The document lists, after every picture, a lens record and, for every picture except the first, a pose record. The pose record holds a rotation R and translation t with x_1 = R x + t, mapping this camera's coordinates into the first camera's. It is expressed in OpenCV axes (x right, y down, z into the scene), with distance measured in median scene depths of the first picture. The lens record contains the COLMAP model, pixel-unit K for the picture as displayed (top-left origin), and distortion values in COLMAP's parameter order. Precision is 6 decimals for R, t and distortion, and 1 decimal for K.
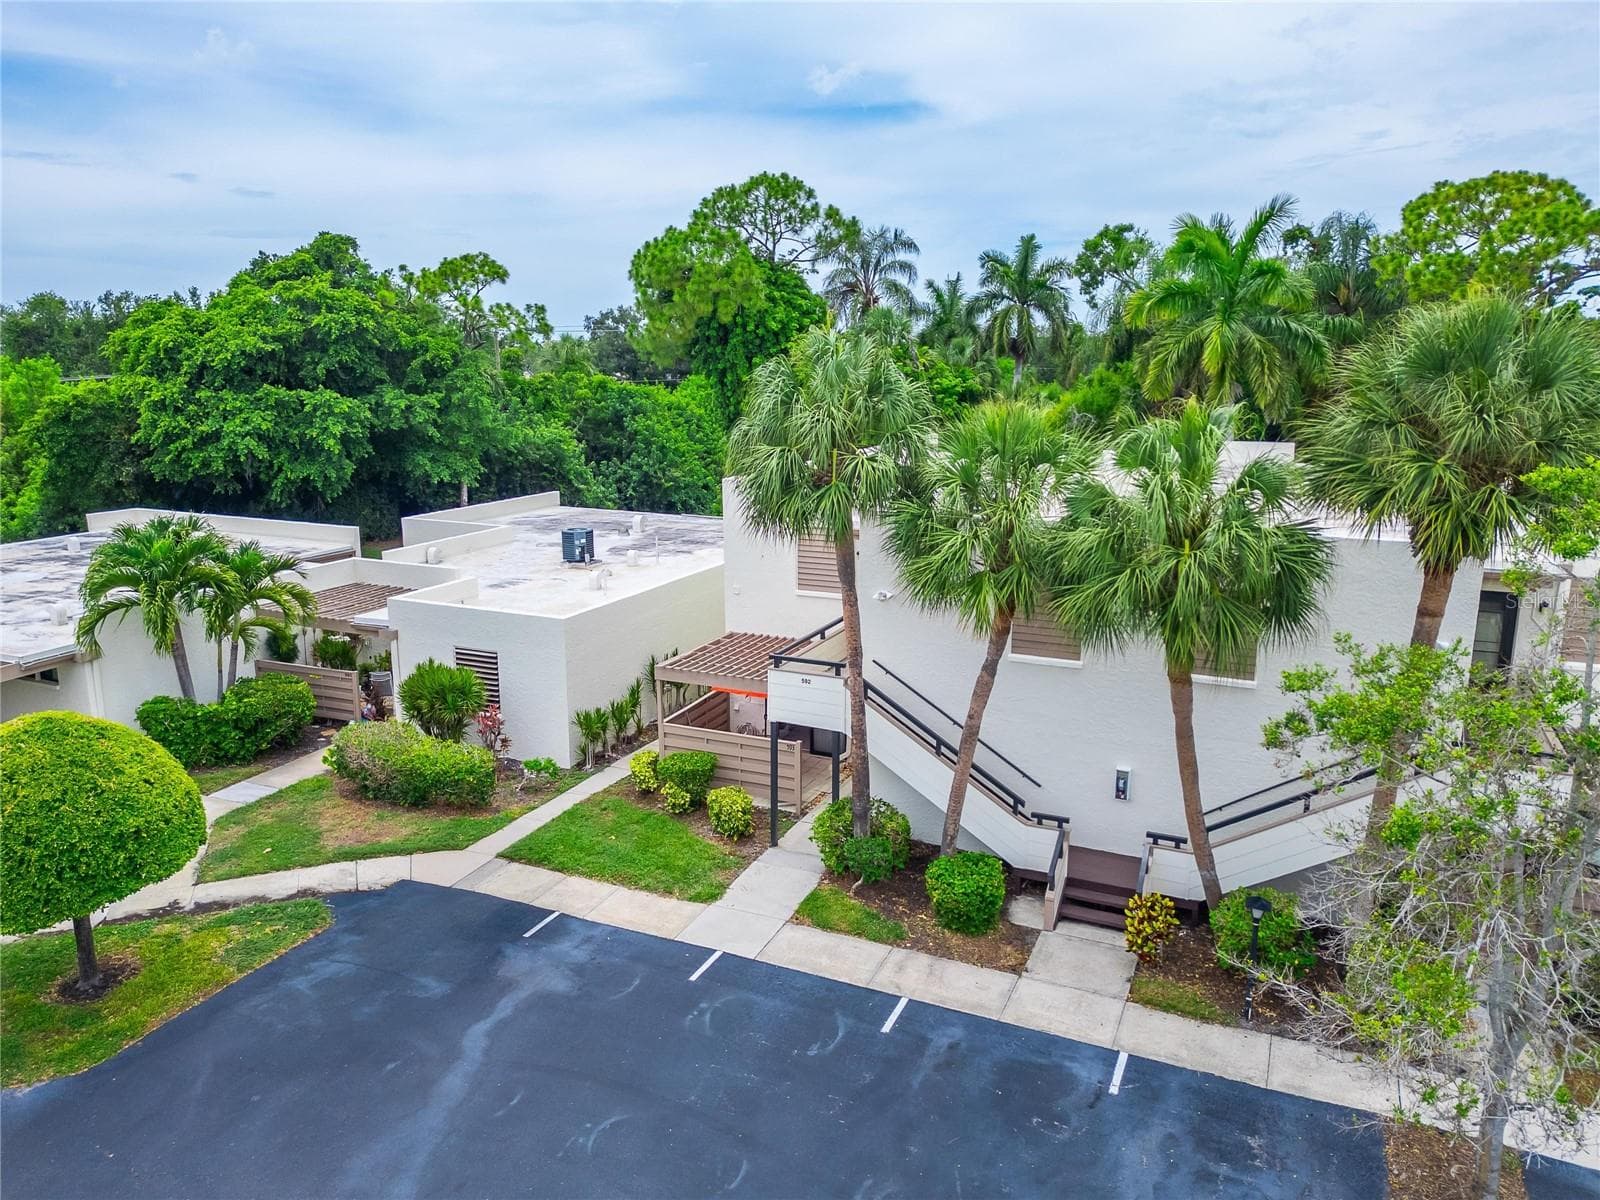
lens RADIAL K [[1151.7, 0, 790.6], [0, 1151.7, 605.3], [0, 0, 1]] dist [0.097755, -0.124172]
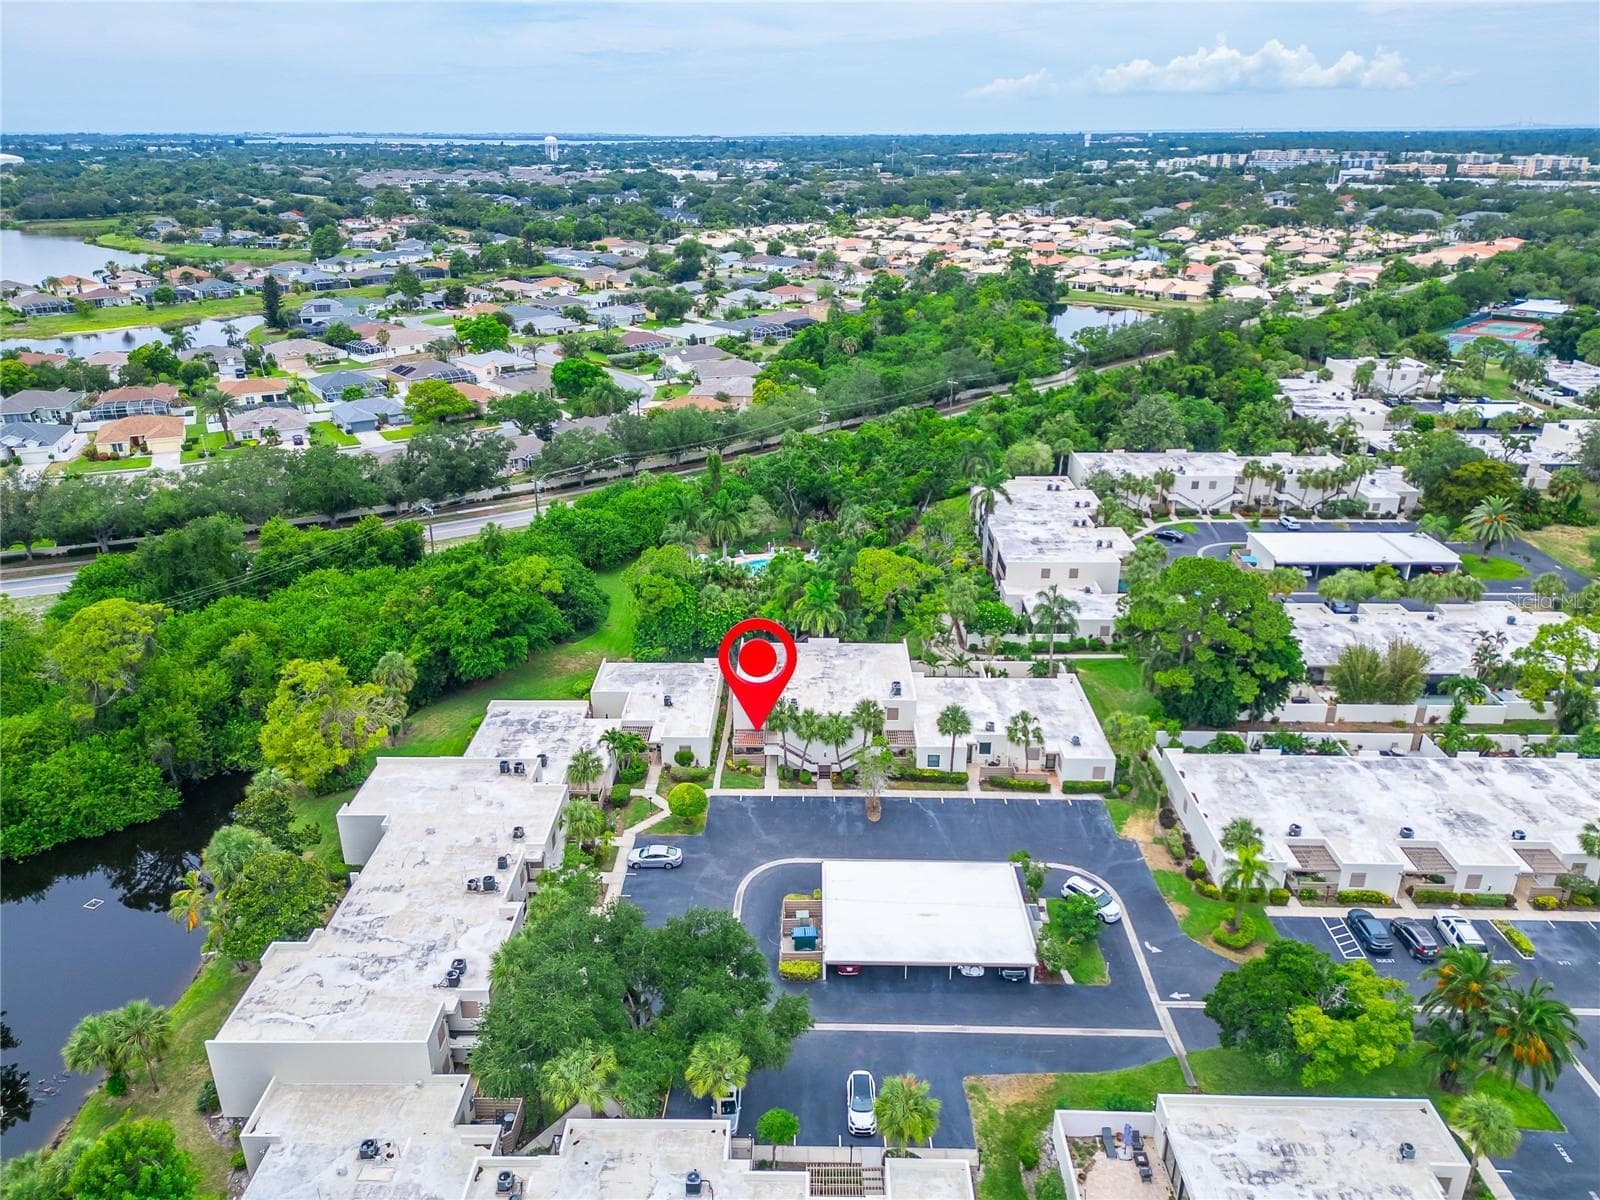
lens RADIAL K [[1117.2, 0, 800.0], [0, 1117.2, 600.0], [0, 0, 1]] dist [0.090331, -0.092486]
pose [[0.912006, -0.159519, 0.377887, -1.460612], [0.091538, 0.977197, 0.191589, -1.347588], [-0.399832, -0.140139, 0.905812, -3.148485]]
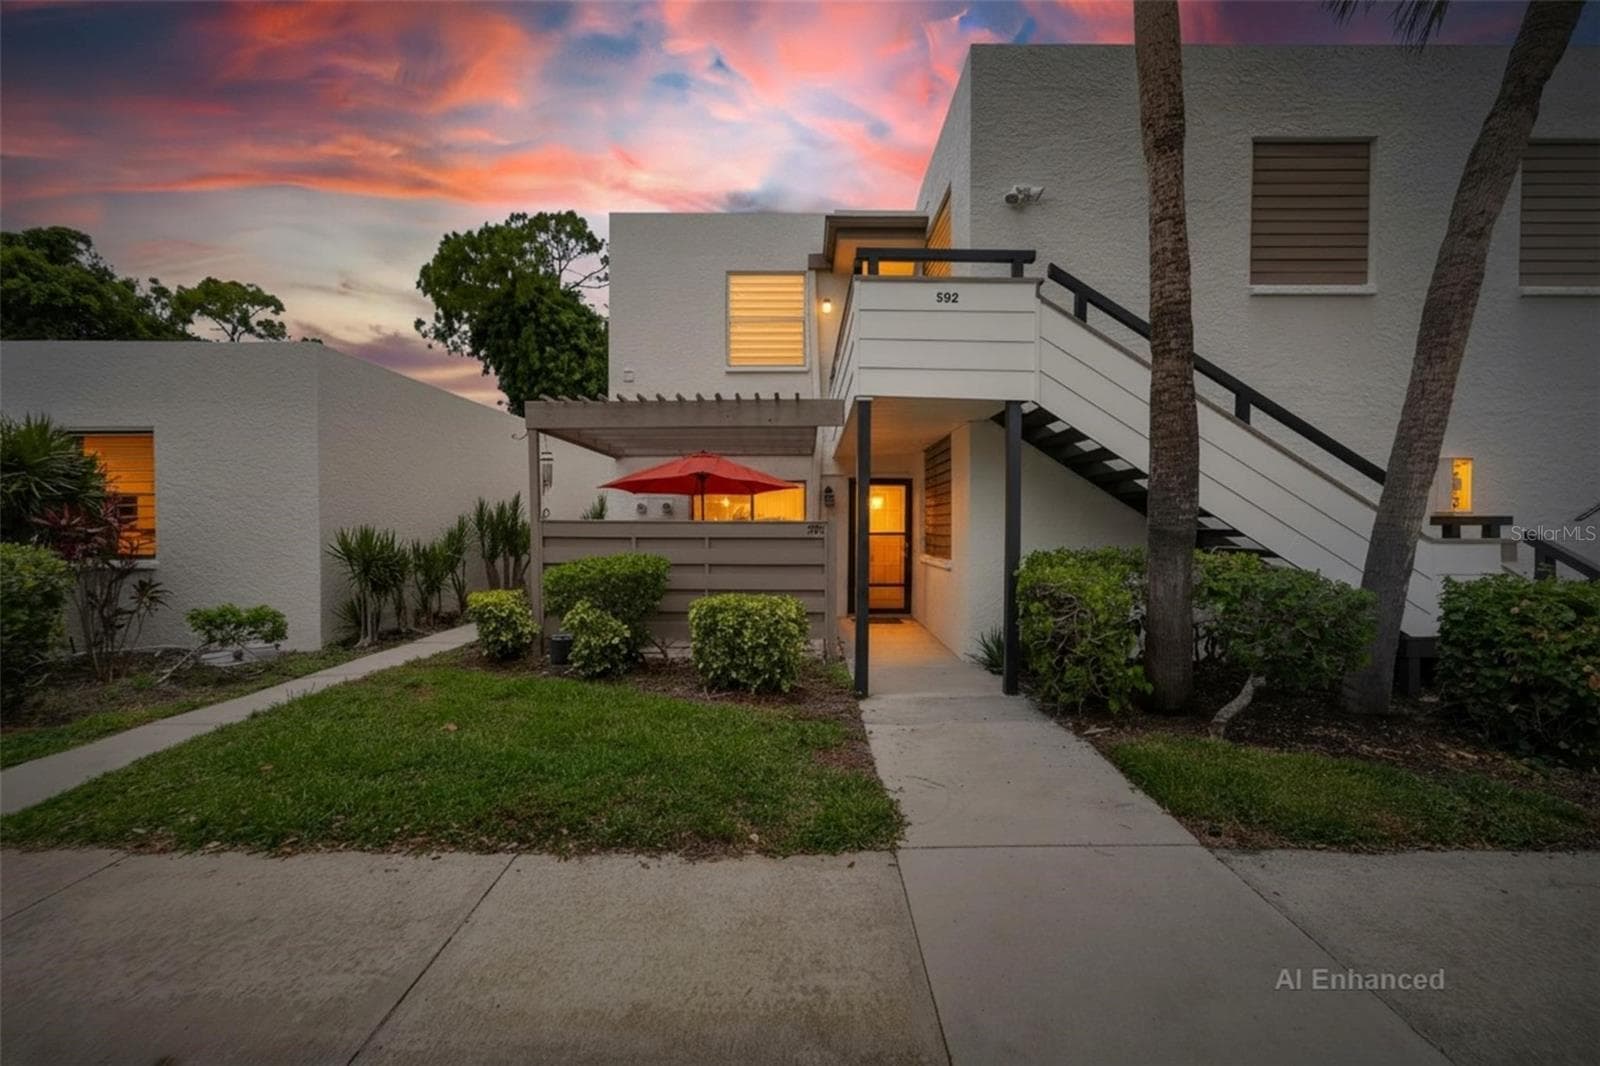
lens RADIAL K [[645.2, 0, 800.0], [0, 645.2, 533.0], [0, 0, 1]] dist [0.002180, 0.000403]
pose [[0.908629, -0.001608, 0.417601, -0.118663], [0.085826, 0.979365, -0.182971, 0.161187], [-0.408689, 0.202093, 0.890018, 0.656535]]
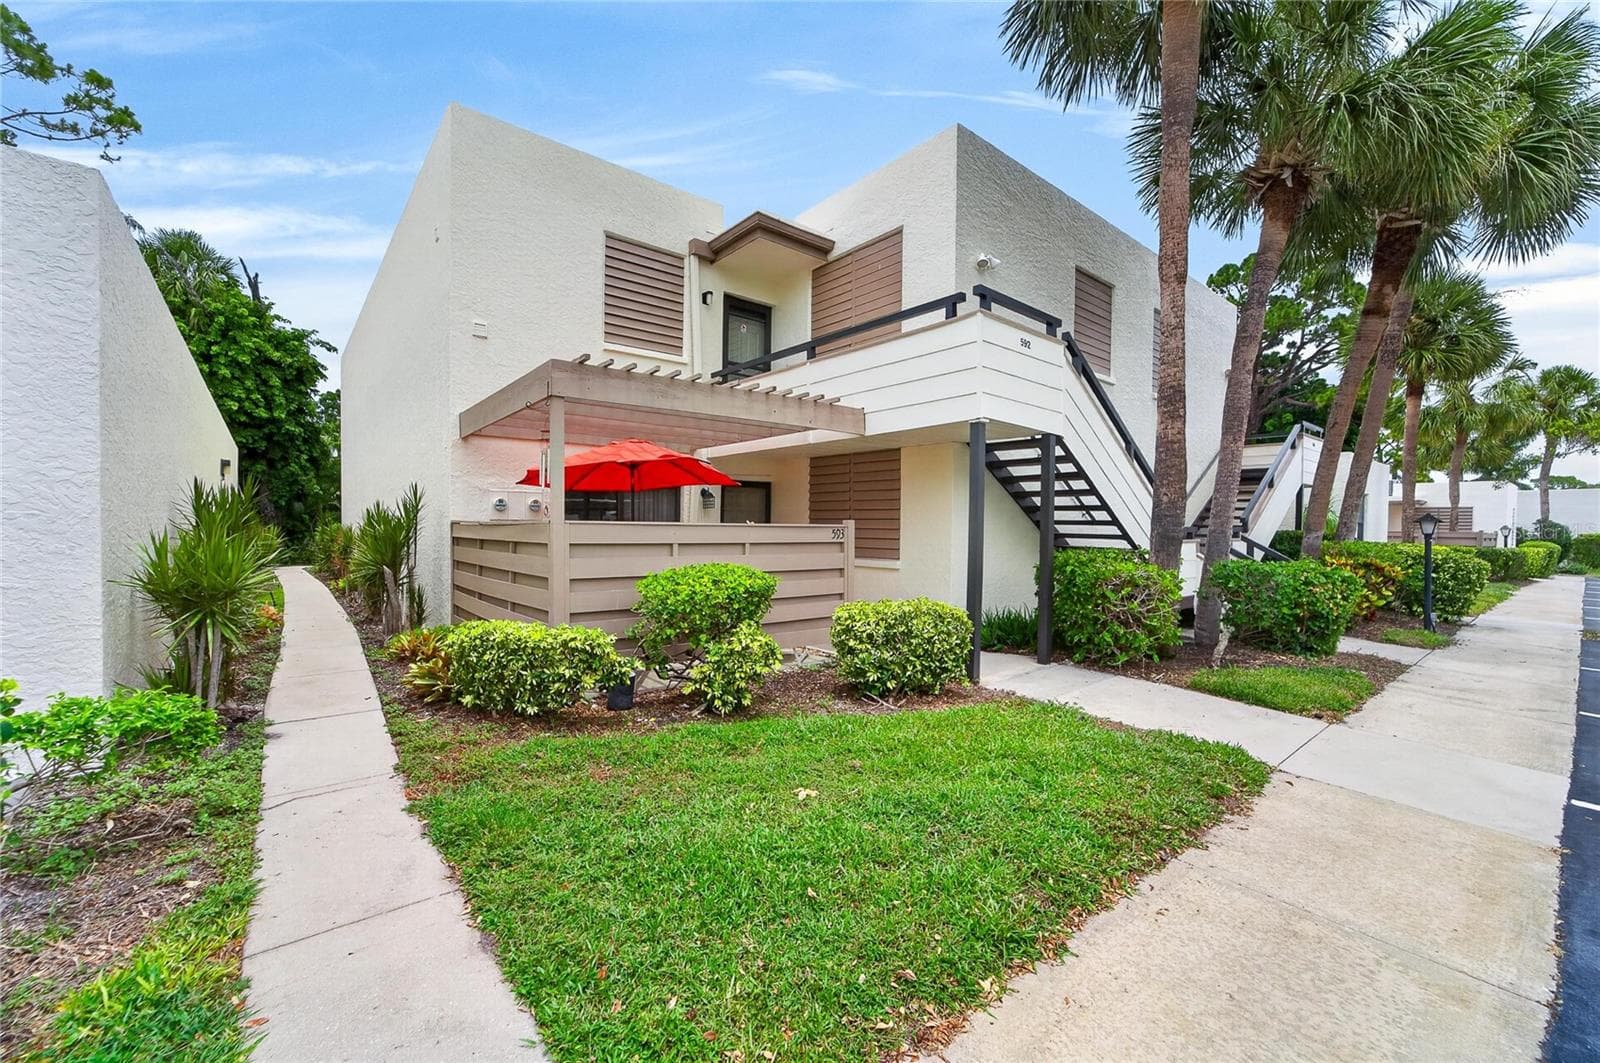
lens RADIAL K [[644.7, 0, 801.2], [0, 644.7, 538.0], [0, 0, 1]] dist [0.000637, -0.000038]
pose [[0.433585, -0.009525, 0.901062, -0.253910], [0.182251, 0.980206, -0.077337, 0.130691], [-0.882490, 0.197752, 0.426739, 0.792508]]
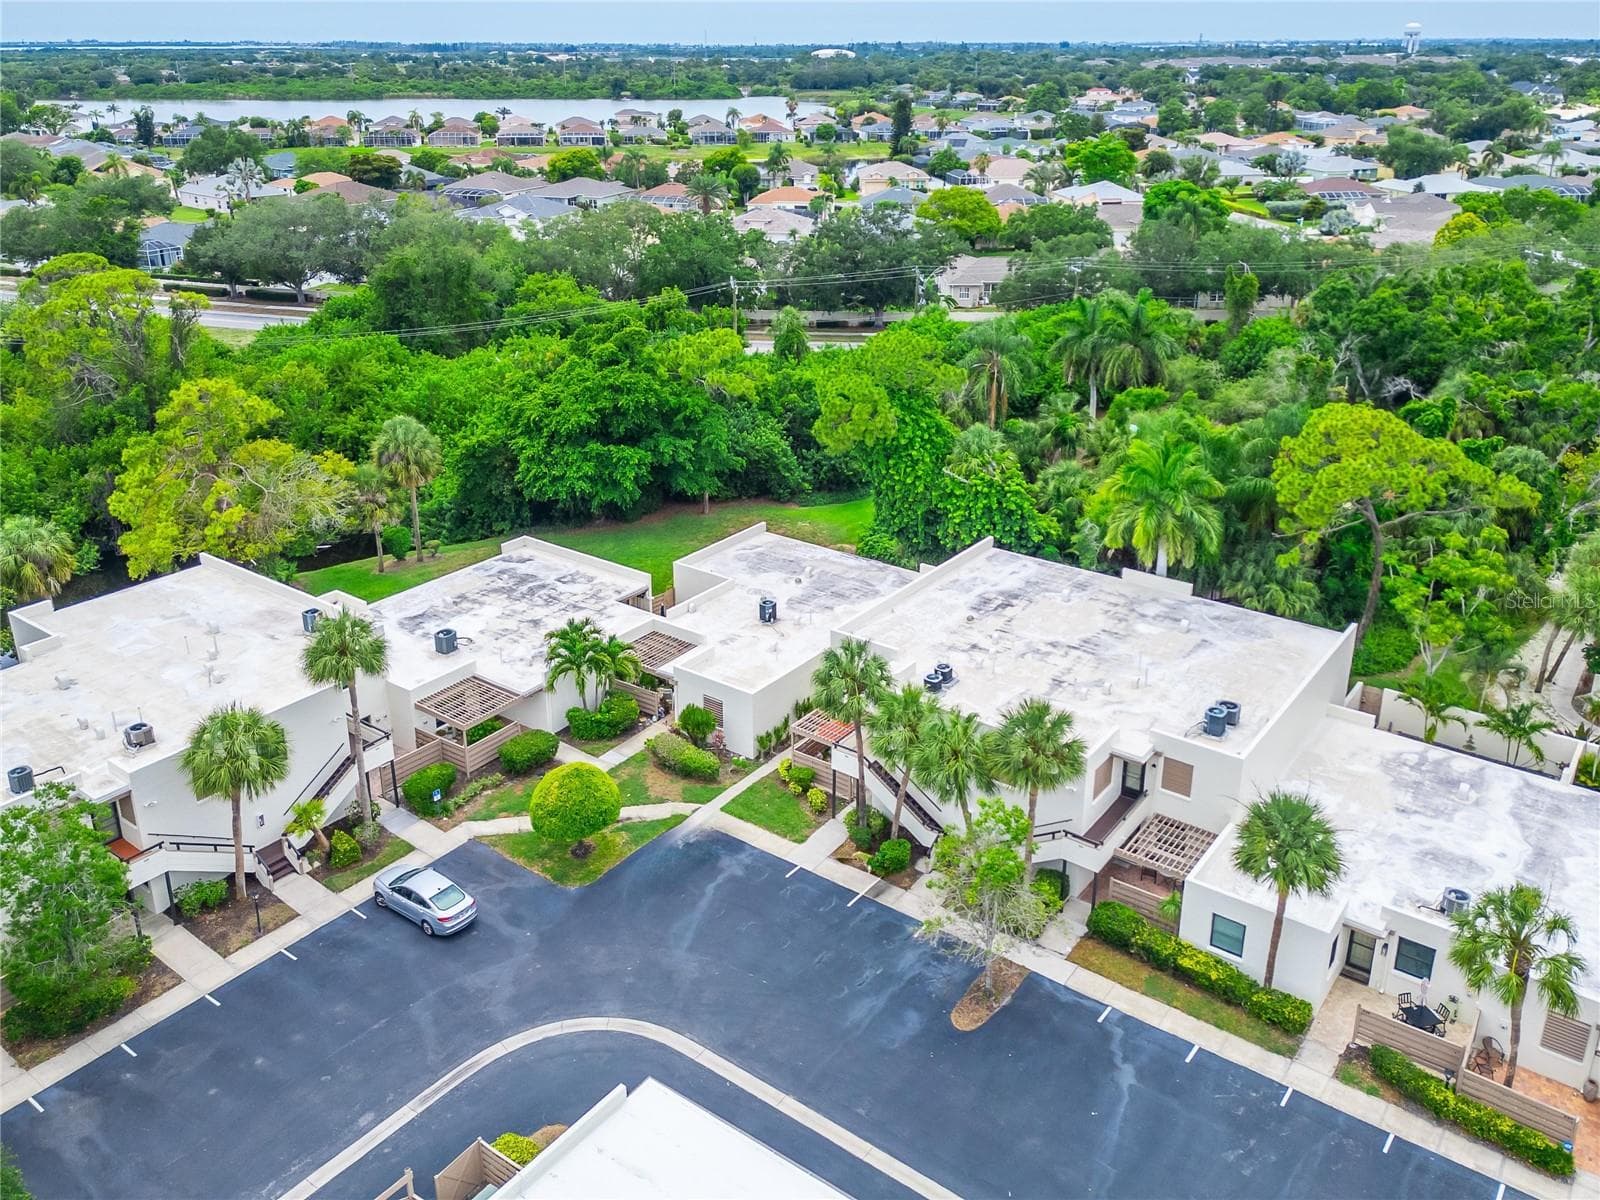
lens RADIAL K [[1312.3, 0, 771.4], [0, 1312.3, 517.7], [0, 0, 1]] dist [0.013530, -0.004433]
pose [[0.975821, 0.068373, -0.207602, 0.313328], [-0.040861, 0.990134, 0.134032, -0.624982], [0.214718, -0.122308, 0.968987, -1.278681]]
